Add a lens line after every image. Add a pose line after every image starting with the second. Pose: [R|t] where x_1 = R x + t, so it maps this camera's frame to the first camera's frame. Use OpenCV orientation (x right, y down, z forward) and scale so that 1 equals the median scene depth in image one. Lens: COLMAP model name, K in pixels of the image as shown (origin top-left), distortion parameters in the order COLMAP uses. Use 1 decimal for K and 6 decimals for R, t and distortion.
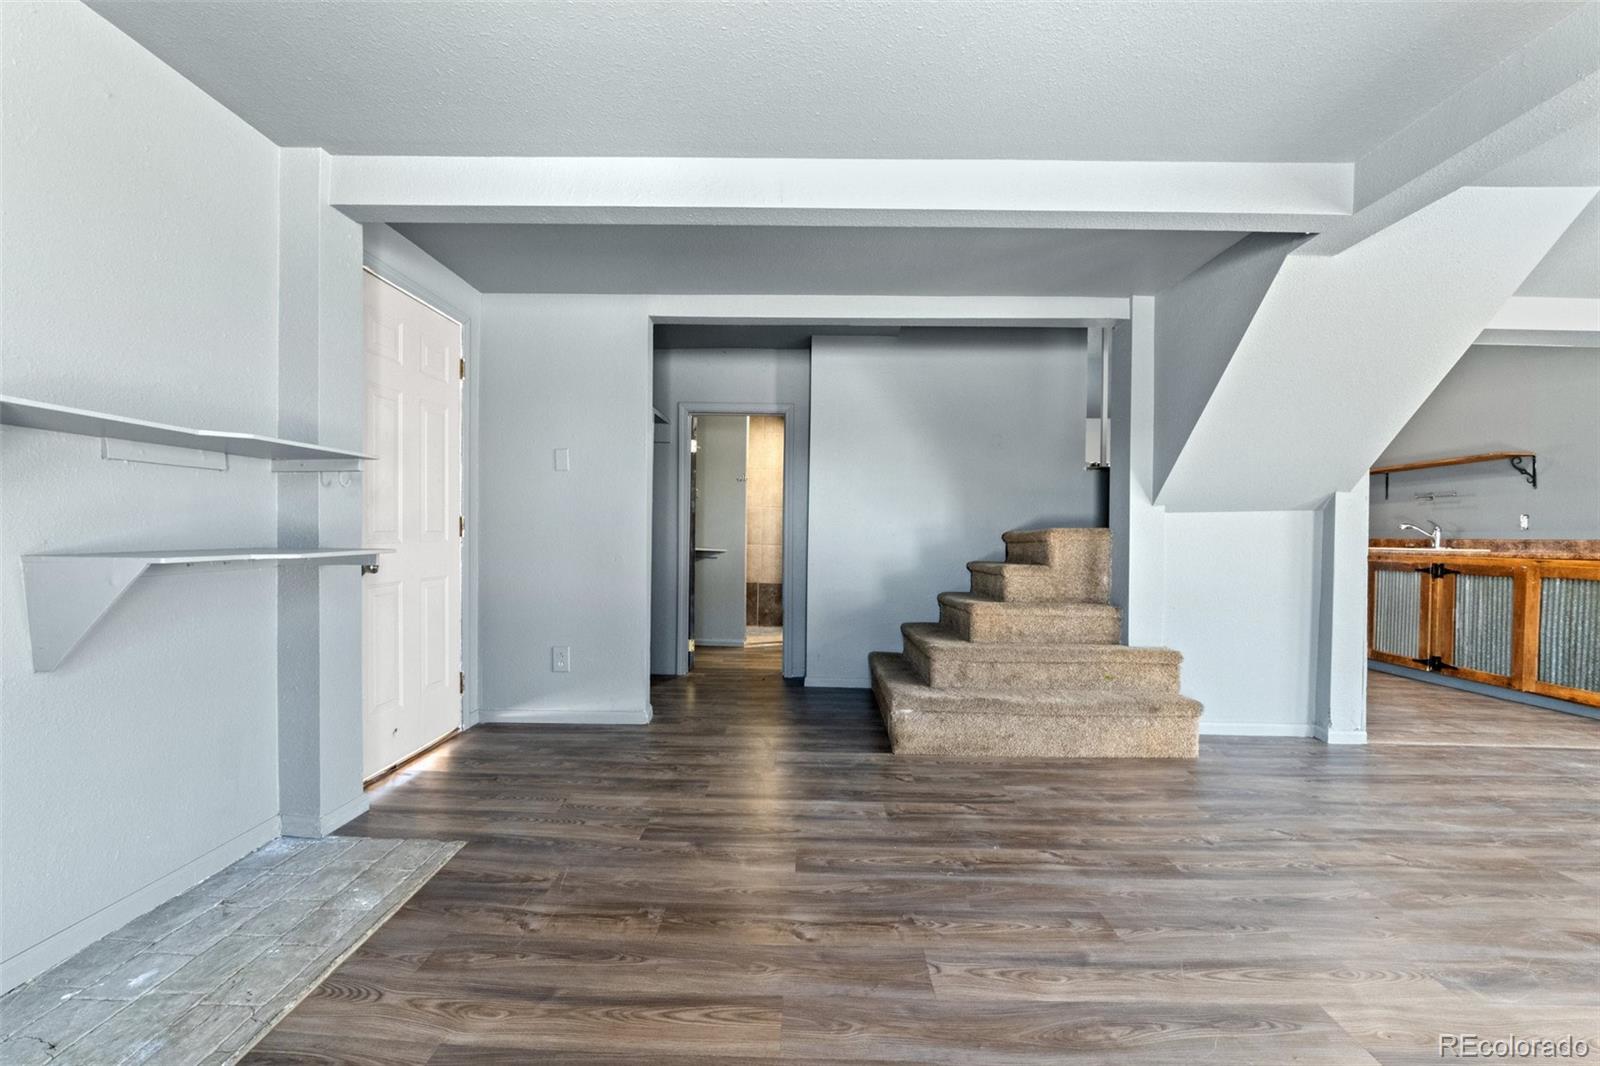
lens RADIAL K [[651.5, 0, 801.3], [0, 651.5, 541.0], [0, 0, 1]] dist [-0.012110, 0.000684]
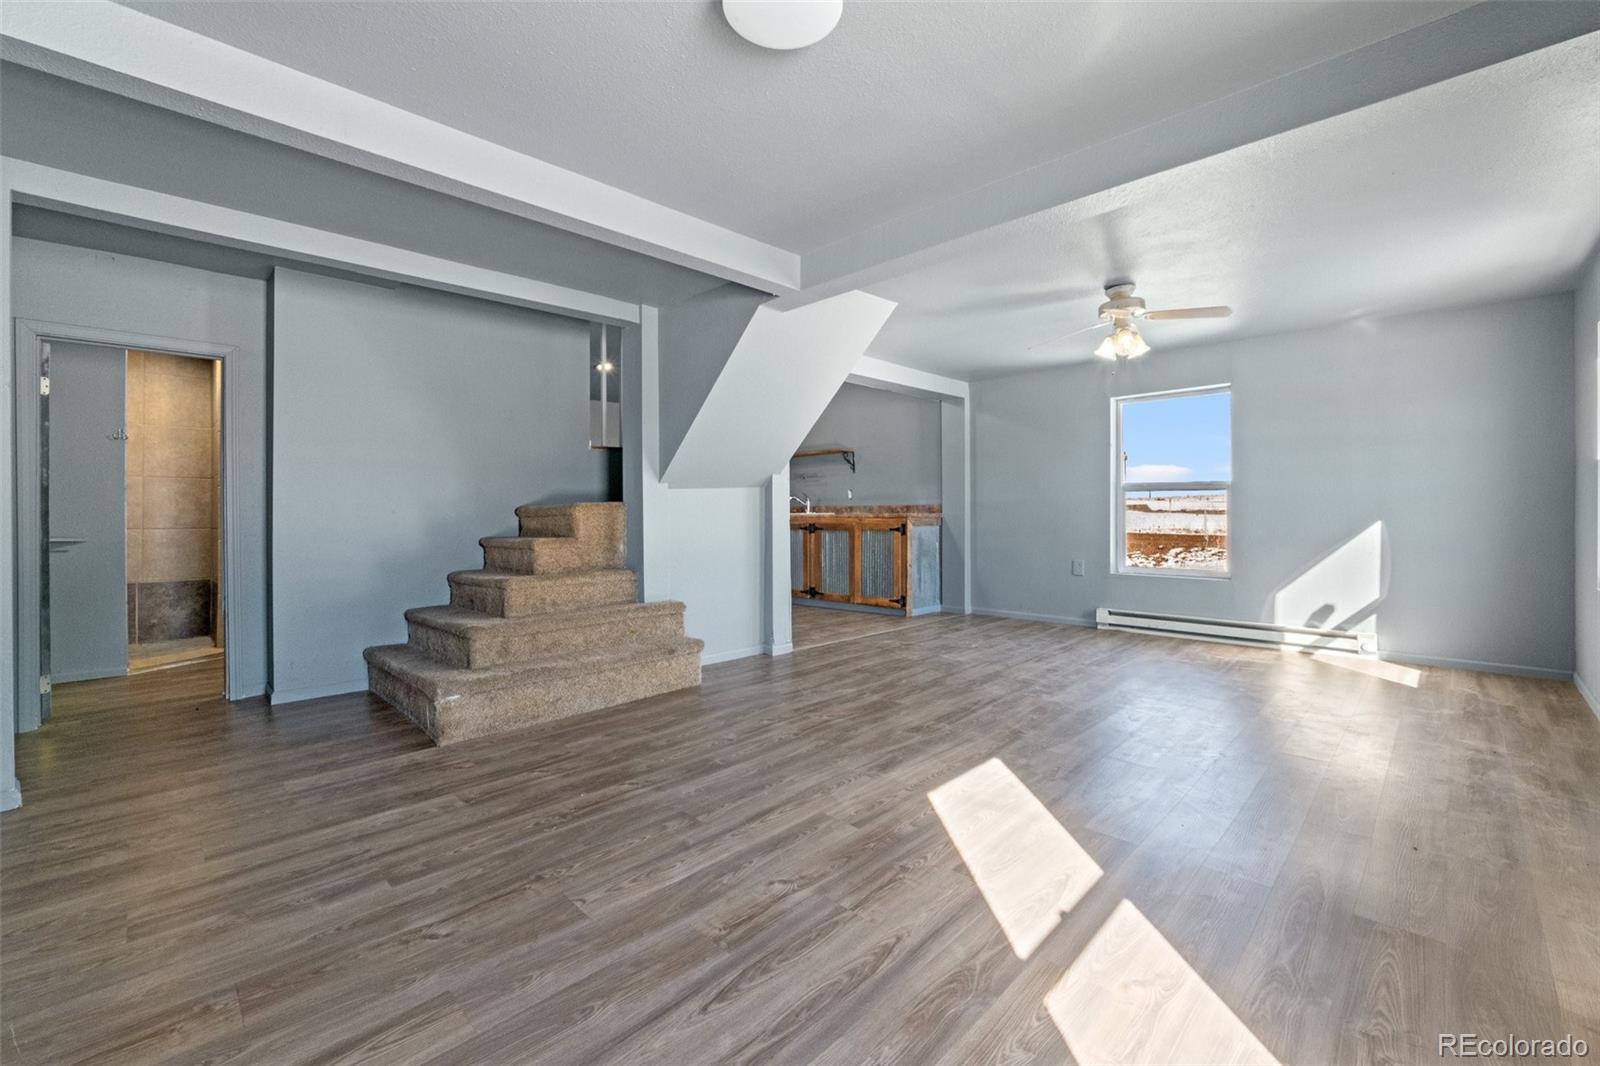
lens RADIAL K [[663.5, 0, 798.0], [0, 663.5, 509.8], [0, 0, 1]] dist [-0.009861, 0.000431]
pose [[0.696070, -0.019681, 0.717704, -0.176877], [0.023034, 0.999722, 0.005075, -0.006292], [-0.717604, 0.012999, 0.696330, -0.037310]]
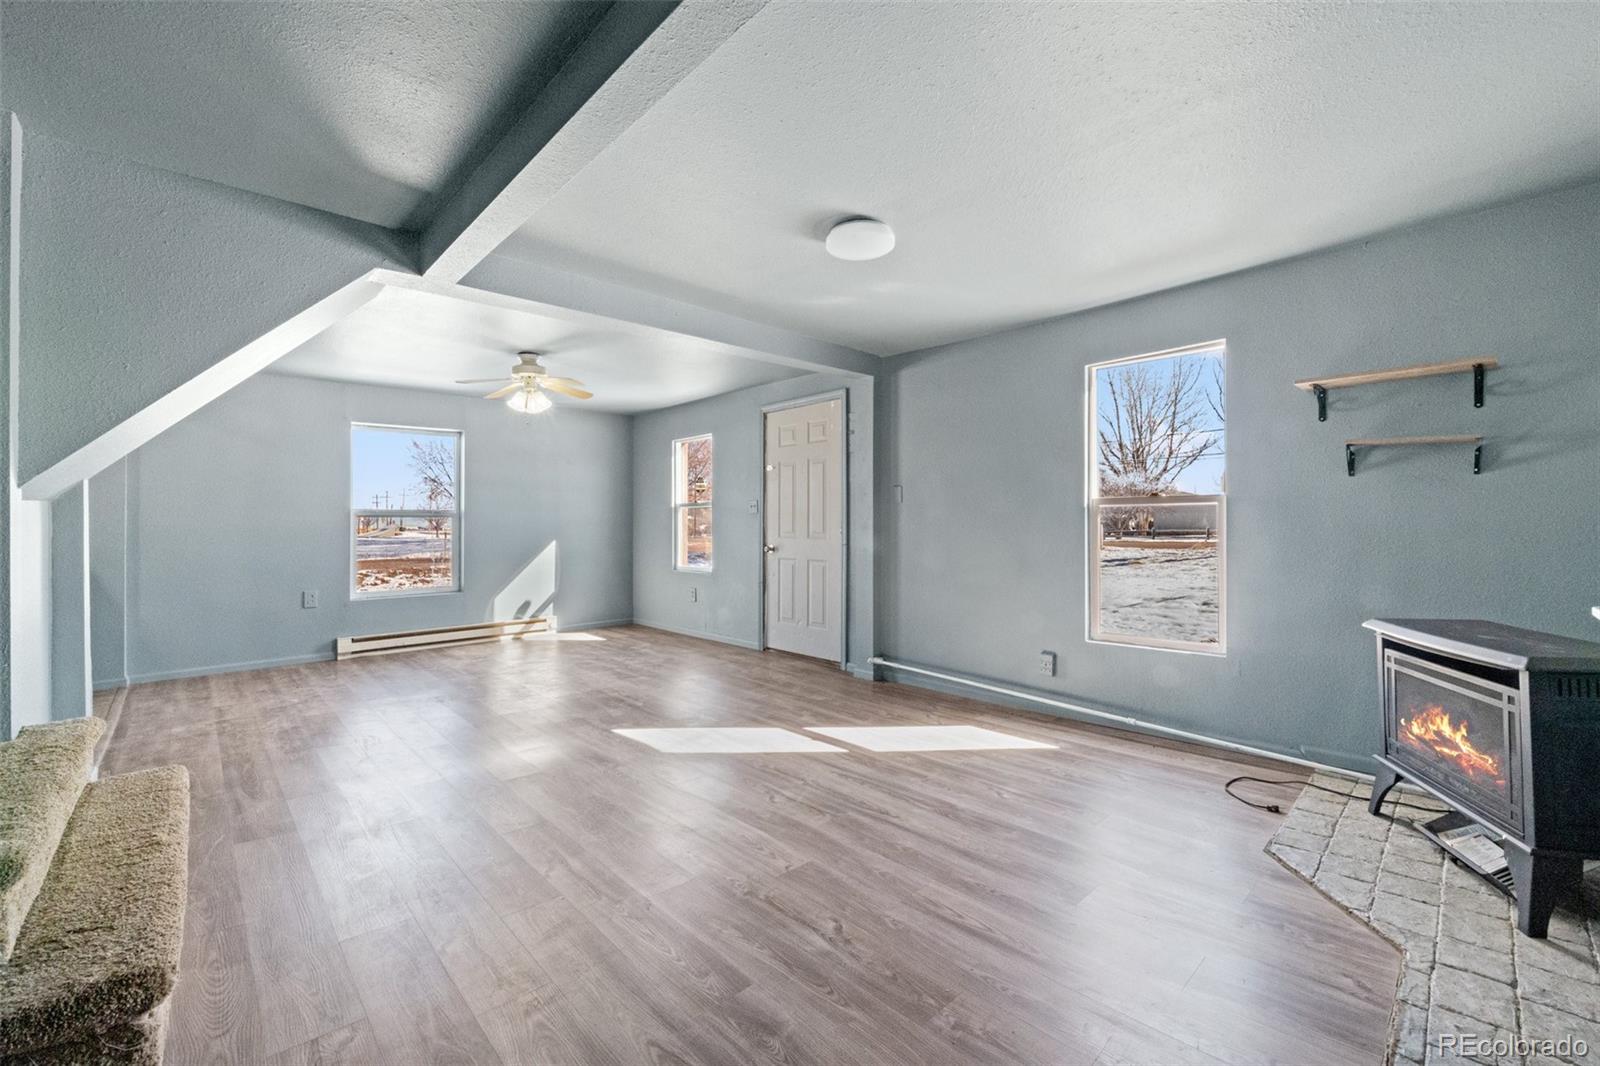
lens RADIAL K [[663.5, 0, 798.0], [0, 663.5, 509.8], [0, 0, 1]] dist [-0.009861, 0.000431]
pose [[-0.690500, 0.007866, 0.723290, -0.412714], [0.004663, 0.999968, -0.006423, -0.031015], [-0.723318, -0.001063, -0.690515, 1.007763]]
